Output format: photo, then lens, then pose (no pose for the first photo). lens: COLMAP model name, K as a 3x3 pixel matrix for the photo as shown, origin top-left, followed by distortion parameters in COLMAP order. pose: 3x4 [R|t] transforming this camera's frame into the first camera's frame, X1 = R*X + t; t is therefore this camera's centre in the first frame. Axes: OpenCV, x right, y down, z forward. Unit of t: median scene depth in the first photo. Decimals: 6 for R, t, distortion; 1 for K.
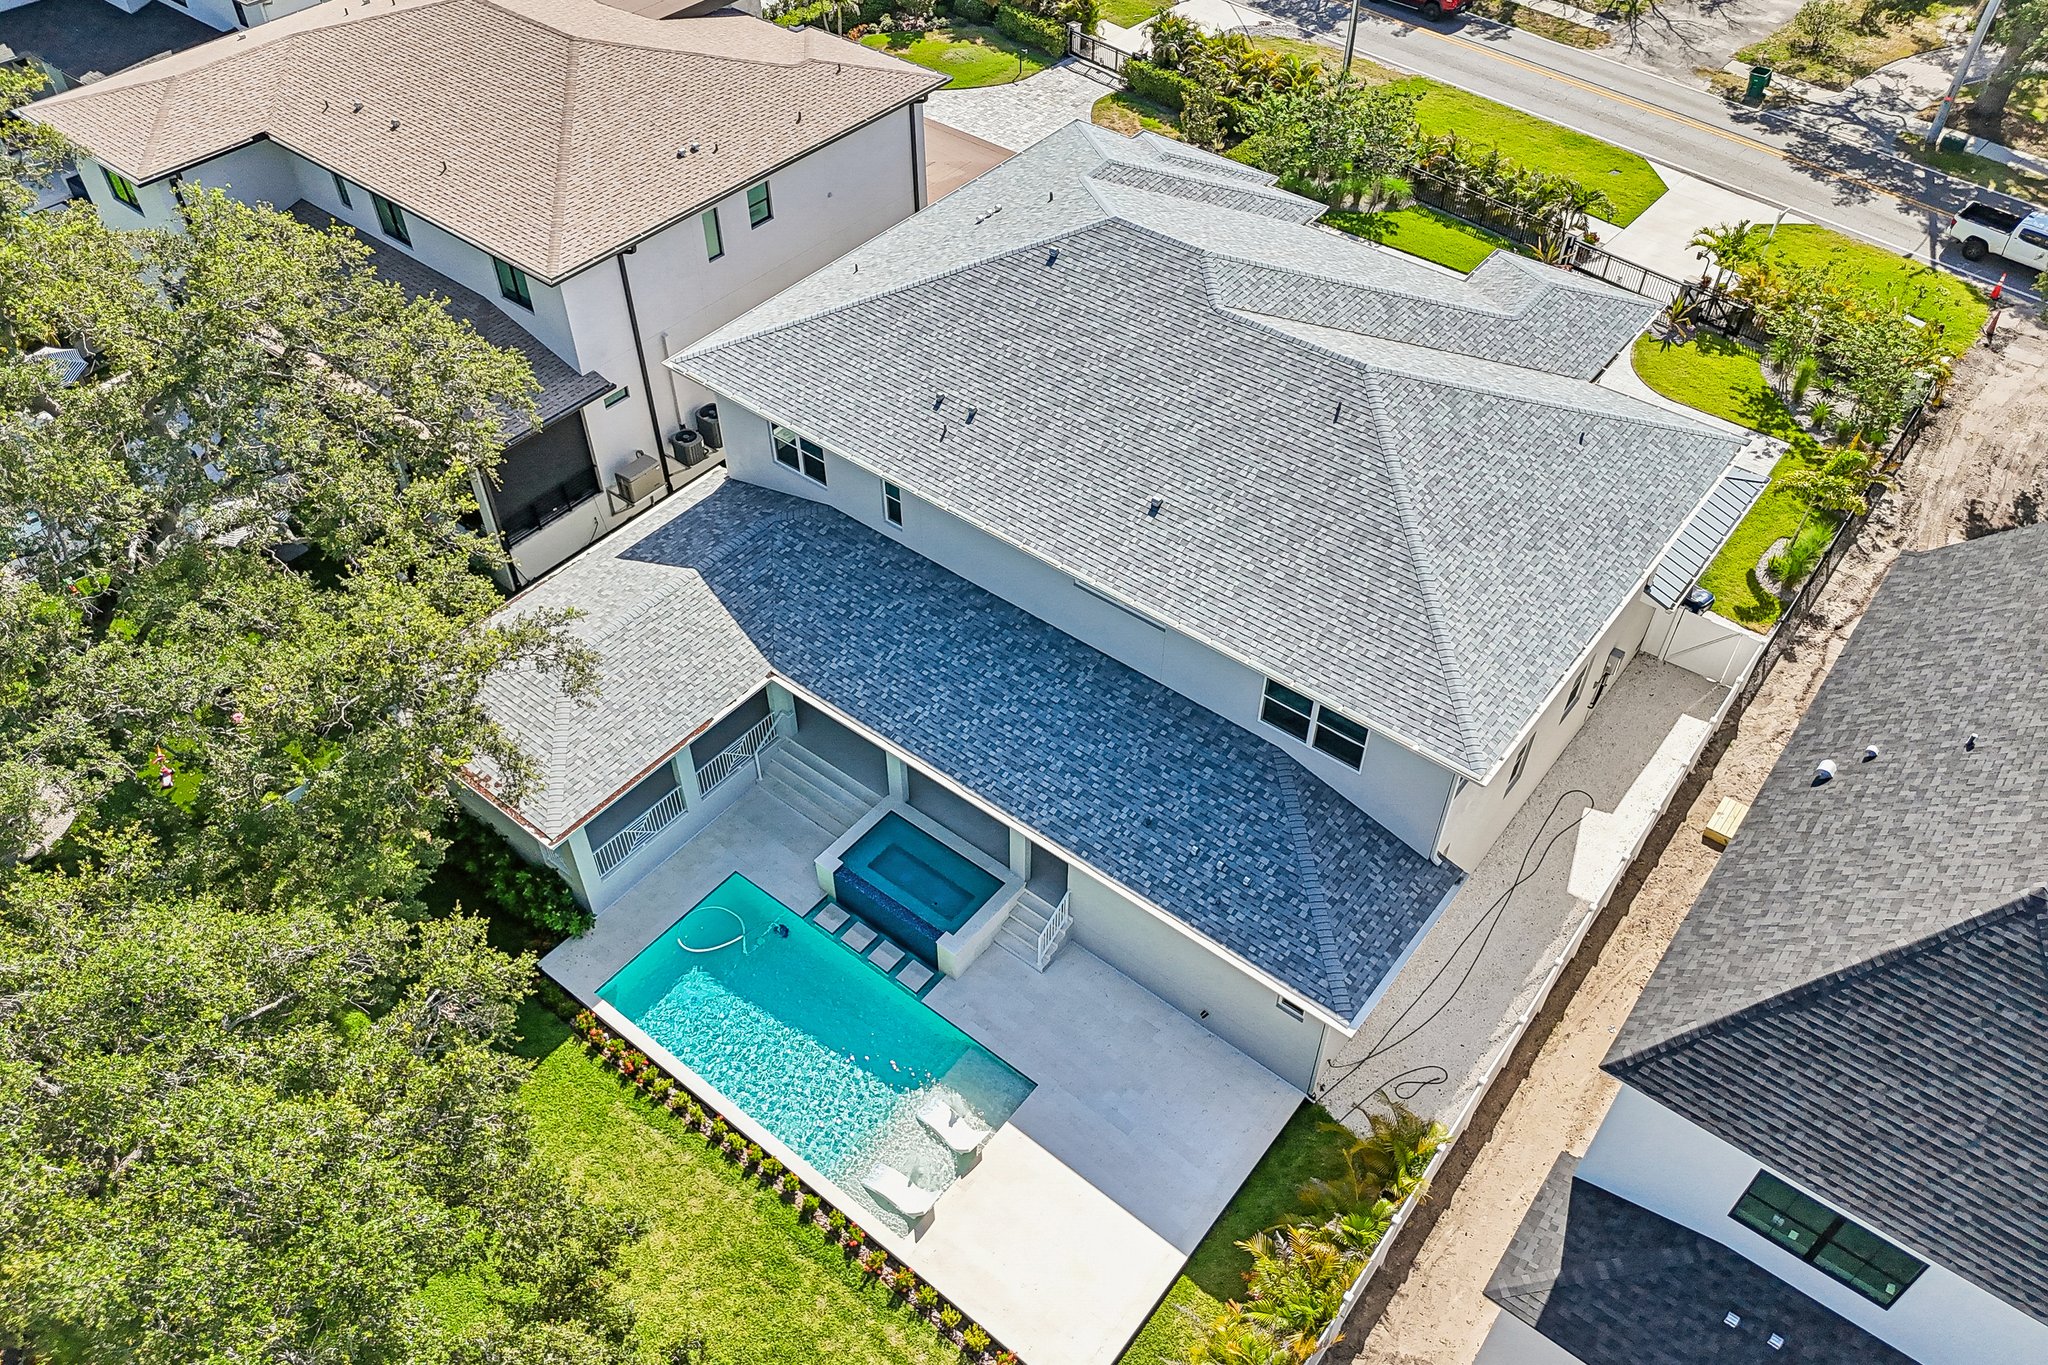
lens RADIAL K [[1524.6, 0, 1021.0], [0, 1524.6, 675.1], [0, 0, 1]] dist [0.062724, -0.066318]
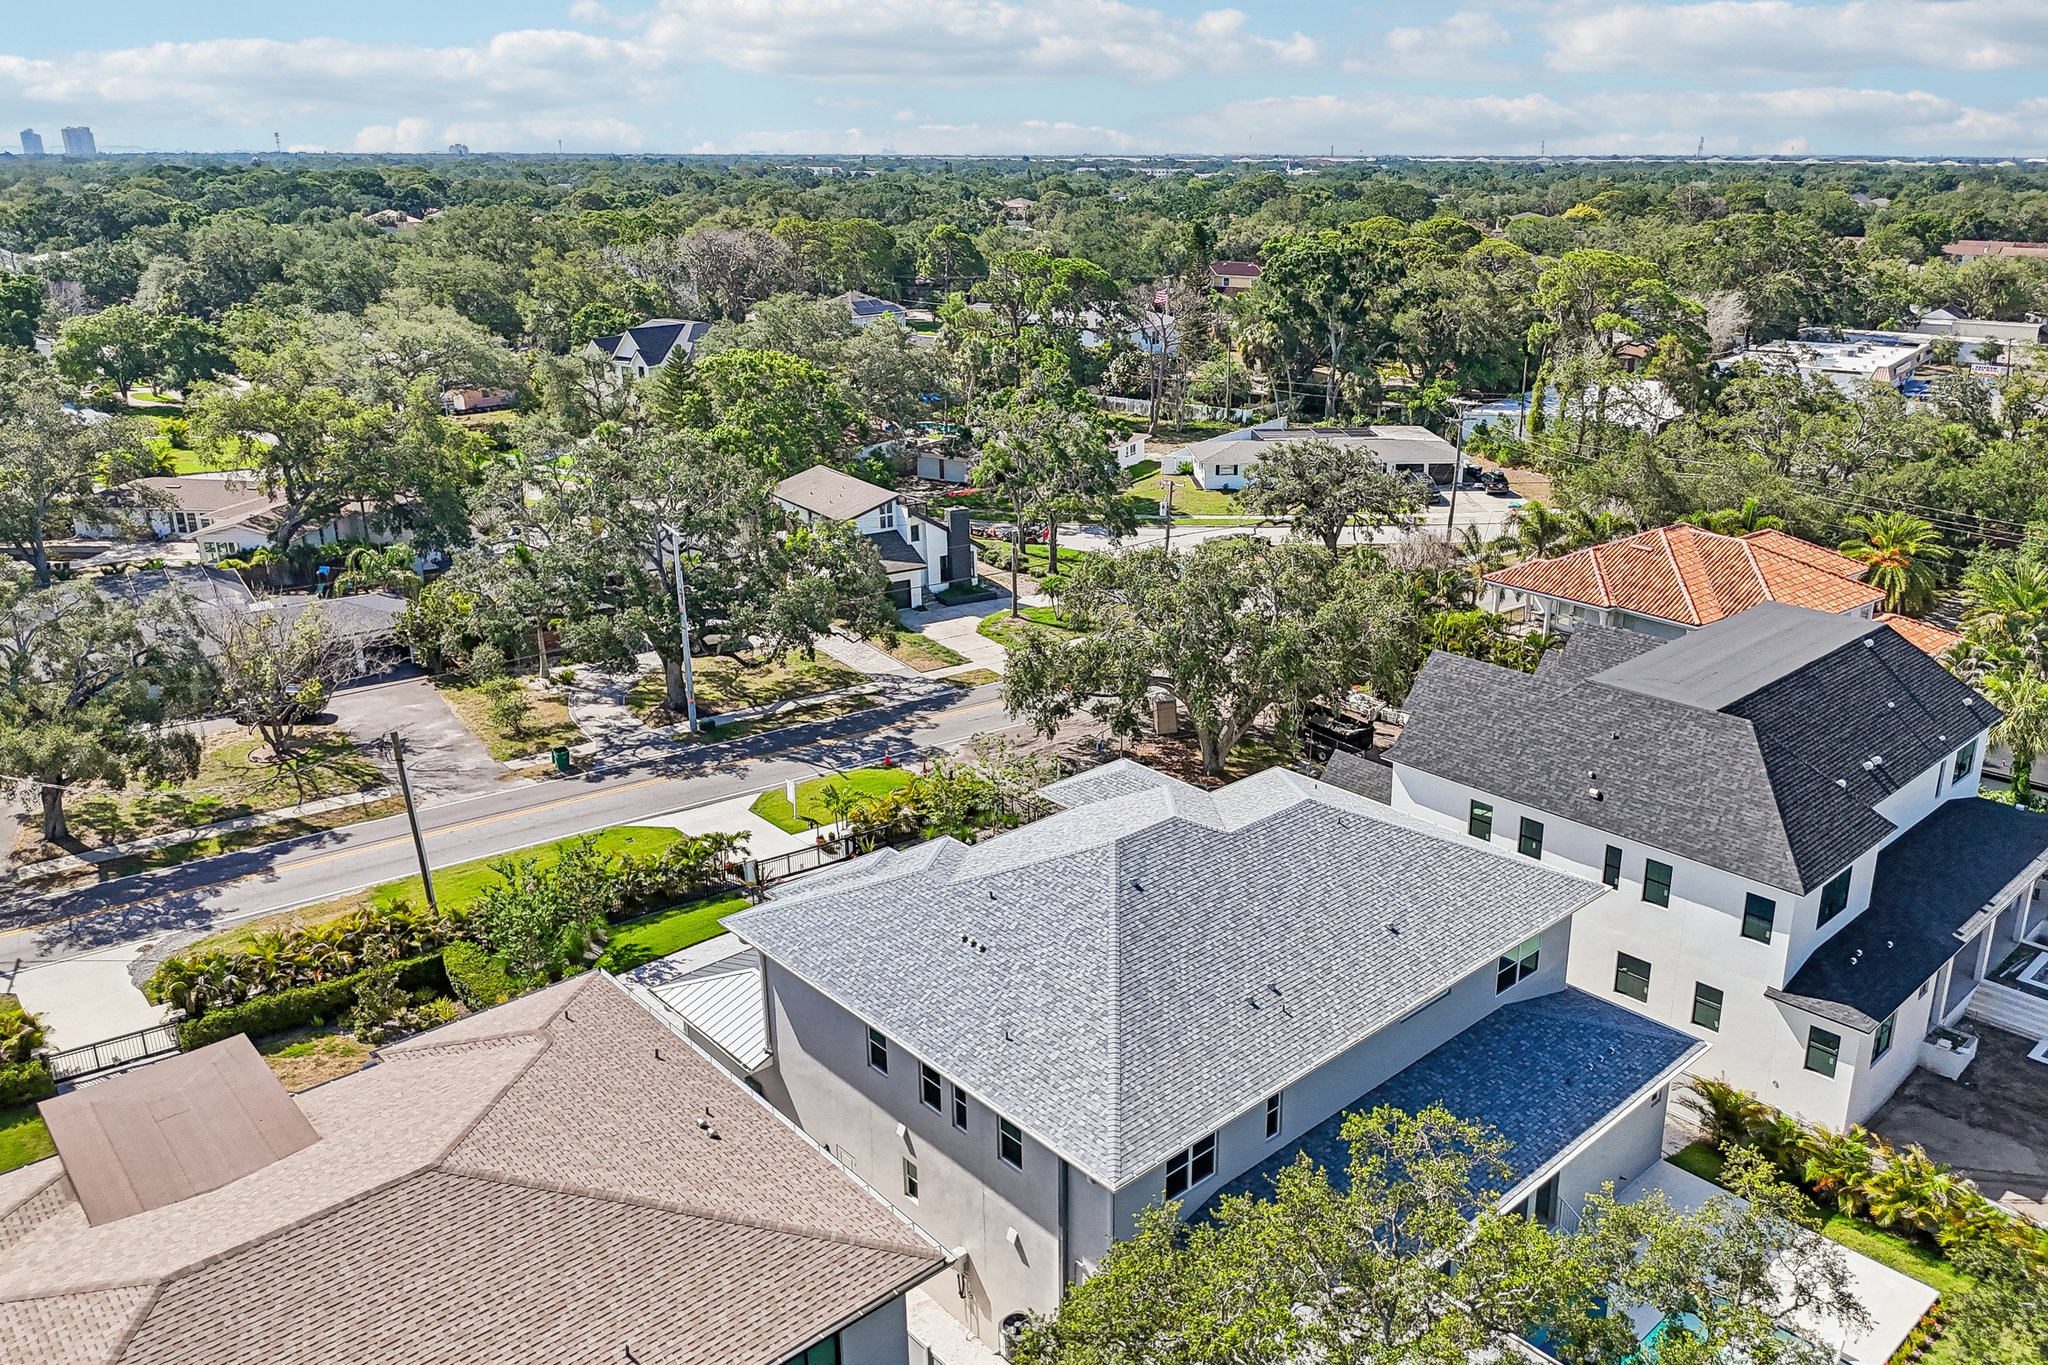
lens RADIAL K [[1524.6, 0, 1054.8], [0, 1524.6, 595.3], [0, 0, 1]] dist [0.062724, -0.066318]
pose [[0.156602, -0.270672, 0.949849, -0.934561], [0.696026, 0.712567, 0.088301, -0.518652], [-0.700731, 0.647291, 0.299984, 0.484986]]
